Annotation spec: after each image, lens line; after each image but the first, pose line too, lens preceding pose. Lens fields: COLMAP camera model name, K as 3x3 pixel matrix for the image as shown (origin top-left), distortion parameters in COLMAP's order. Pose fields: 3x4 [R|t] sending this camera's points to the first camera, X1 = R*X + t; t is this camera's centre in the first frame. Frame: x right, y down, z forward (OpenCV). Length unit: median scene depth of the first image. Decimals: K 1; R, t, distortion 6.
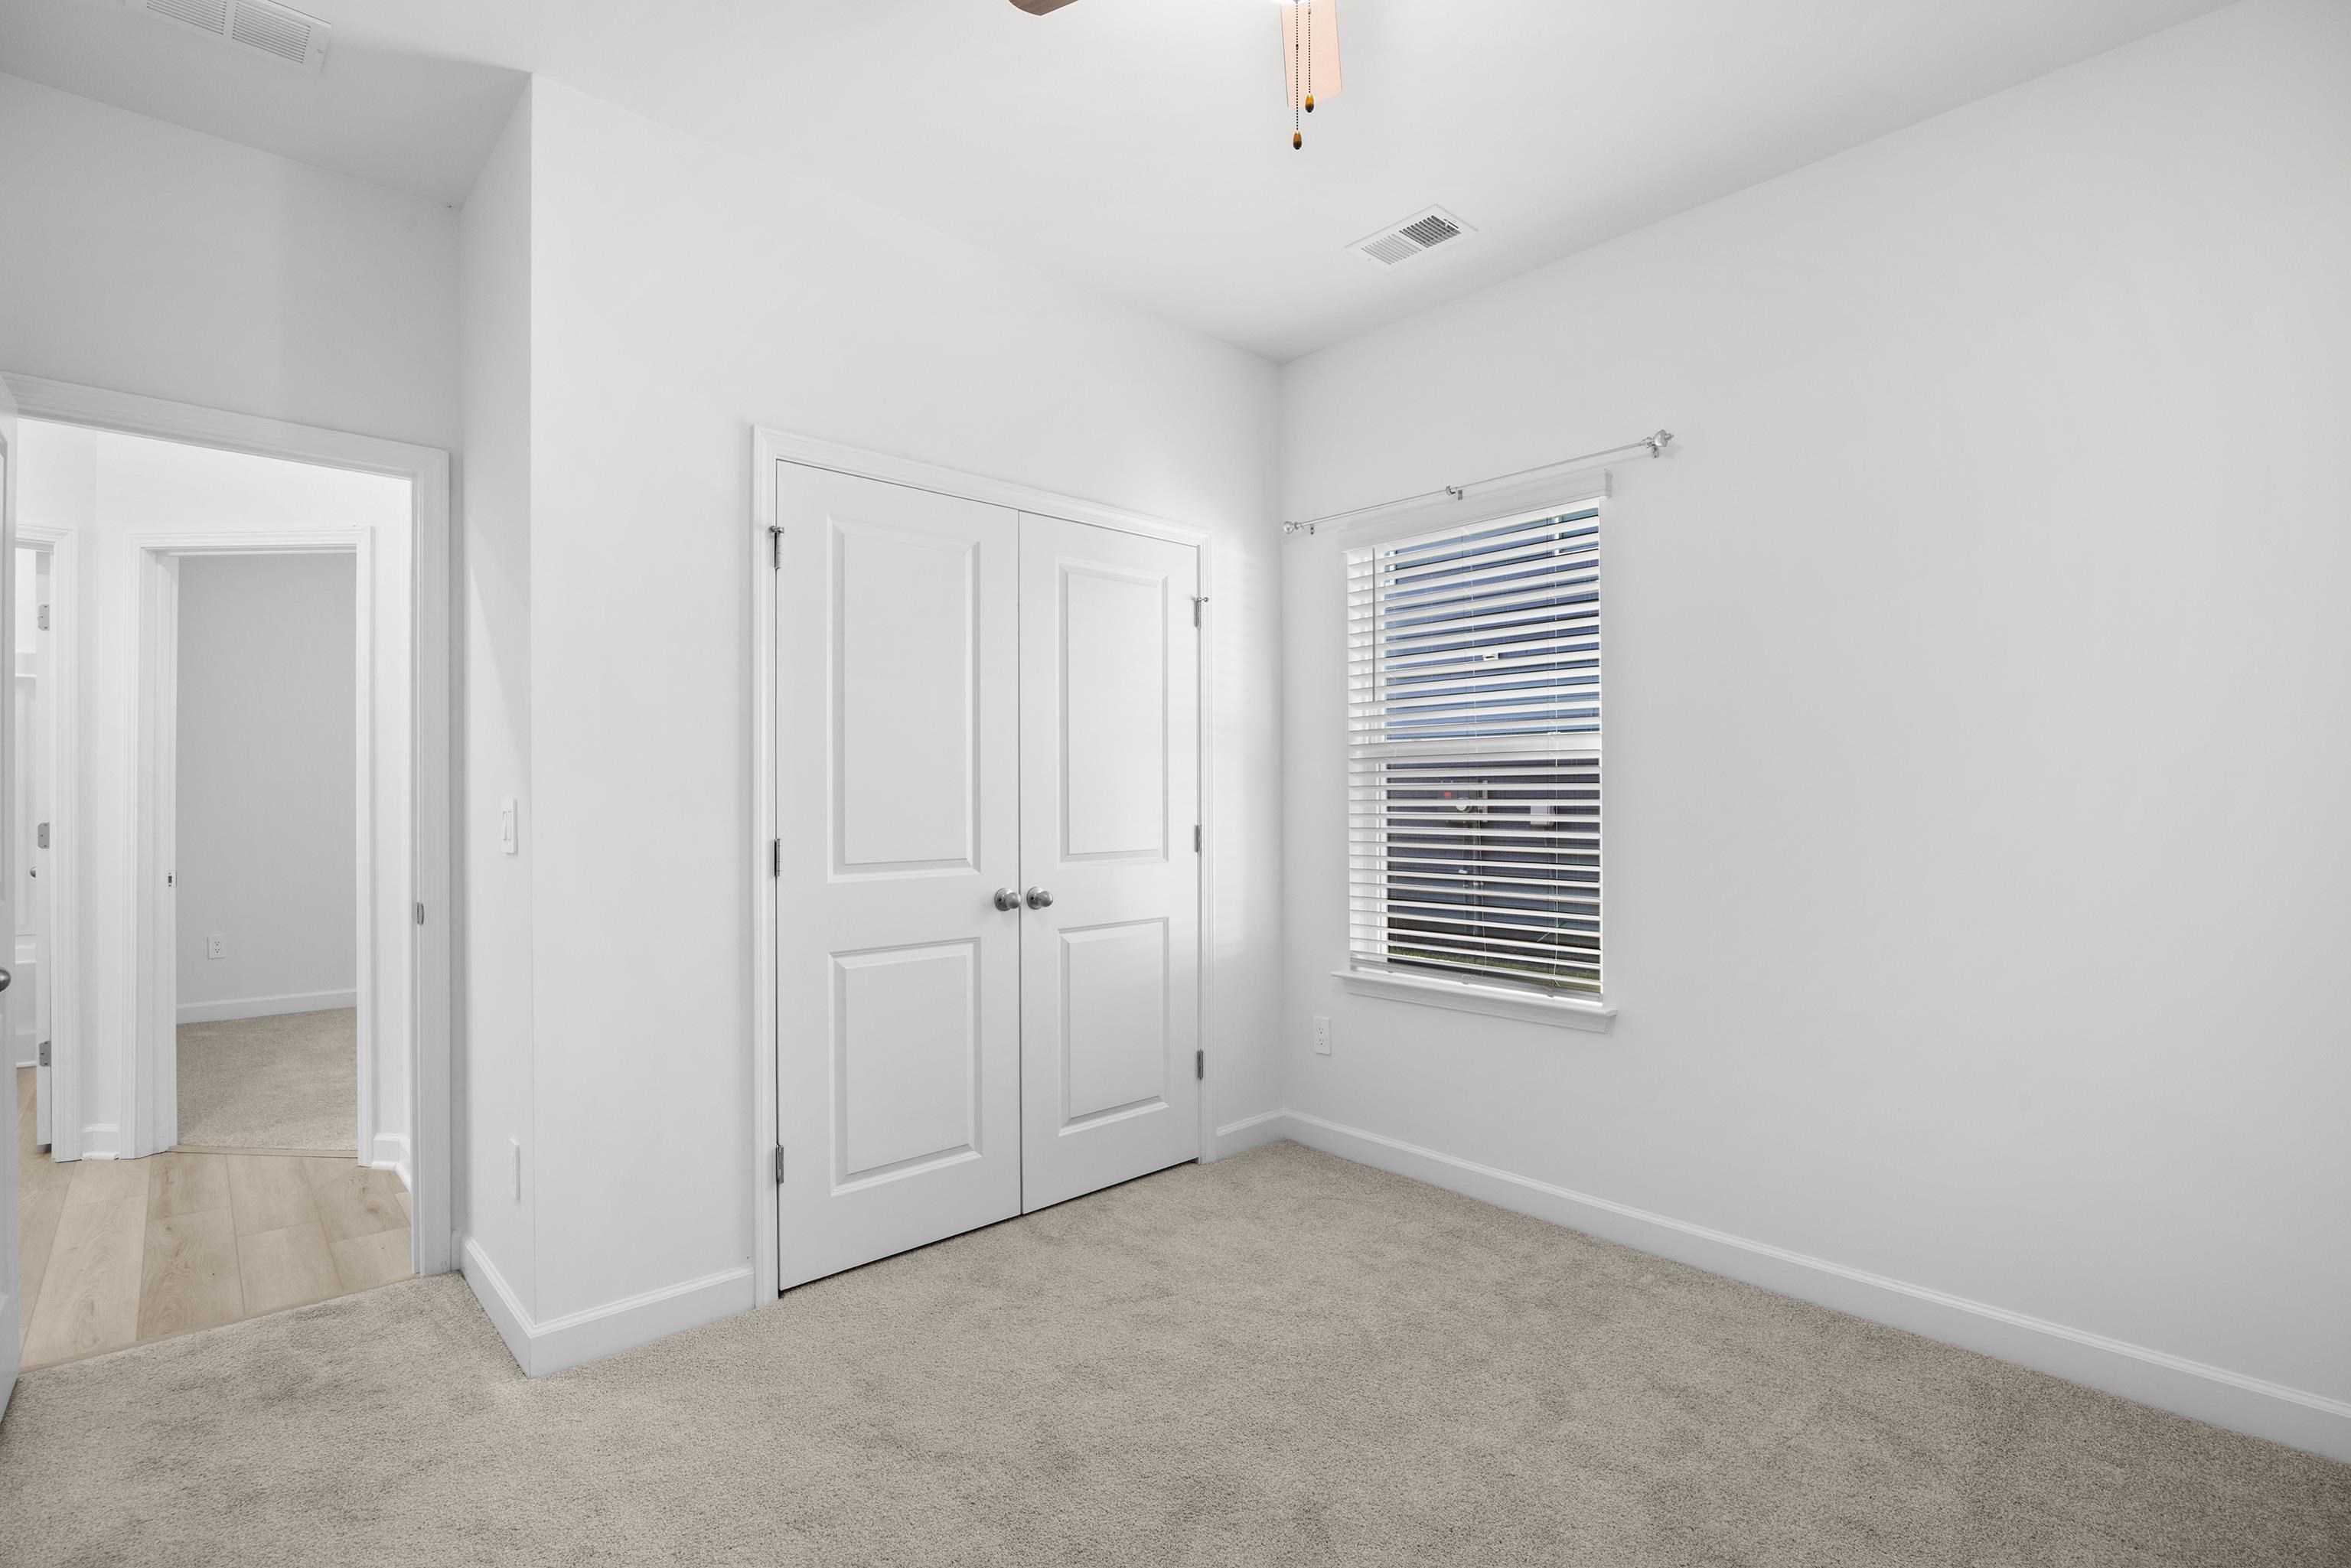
lens RADIAL K [[1103.8, 0, 1153.3], [0, 1103.8, 810.4], [0, 0, 1]] dist [-0.001832, -0.000218]
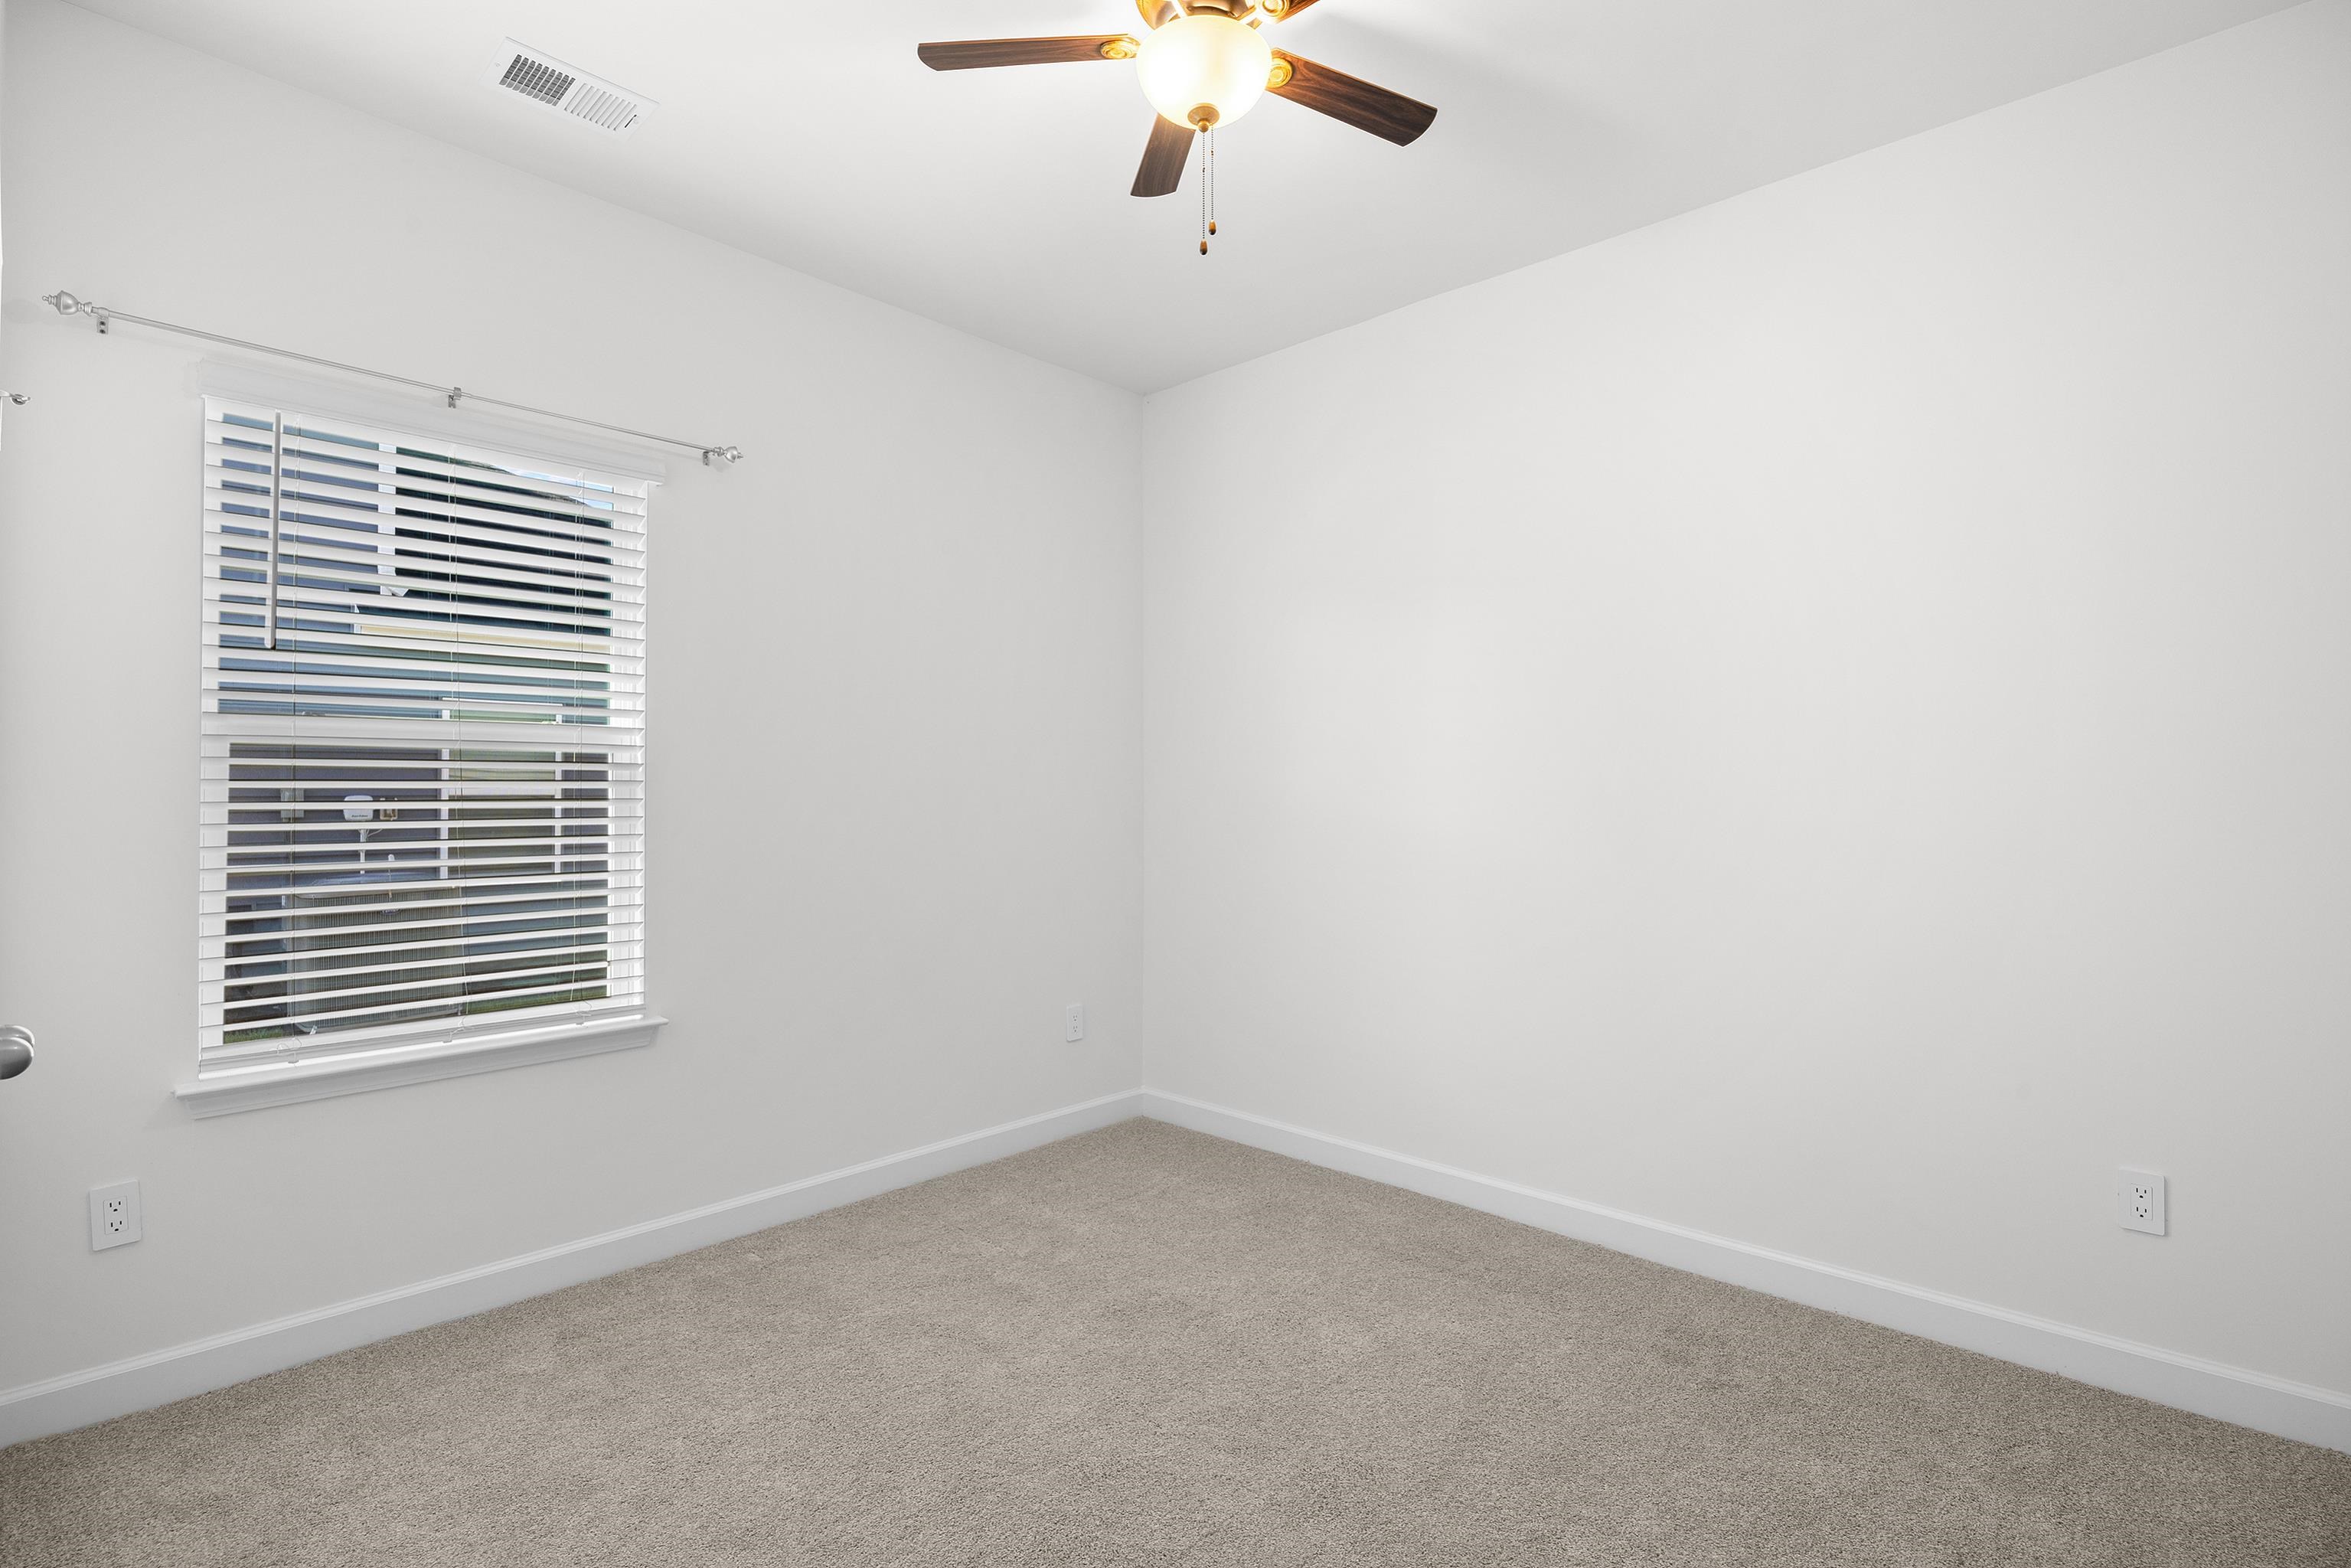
lens RADIAL K [[1119.9, 0, 1175.5], [0, 1119.9, 784.0], [0, 0, 1]] dist [-0.003745, -0.000614]
pose [[-0.082251, 0.002244, 0.996609, -0.606846], [0.010071, 0.999948, -0.001420, -0.017257], [-0.996561, 0.009920, -0.082269, 0.647627]]
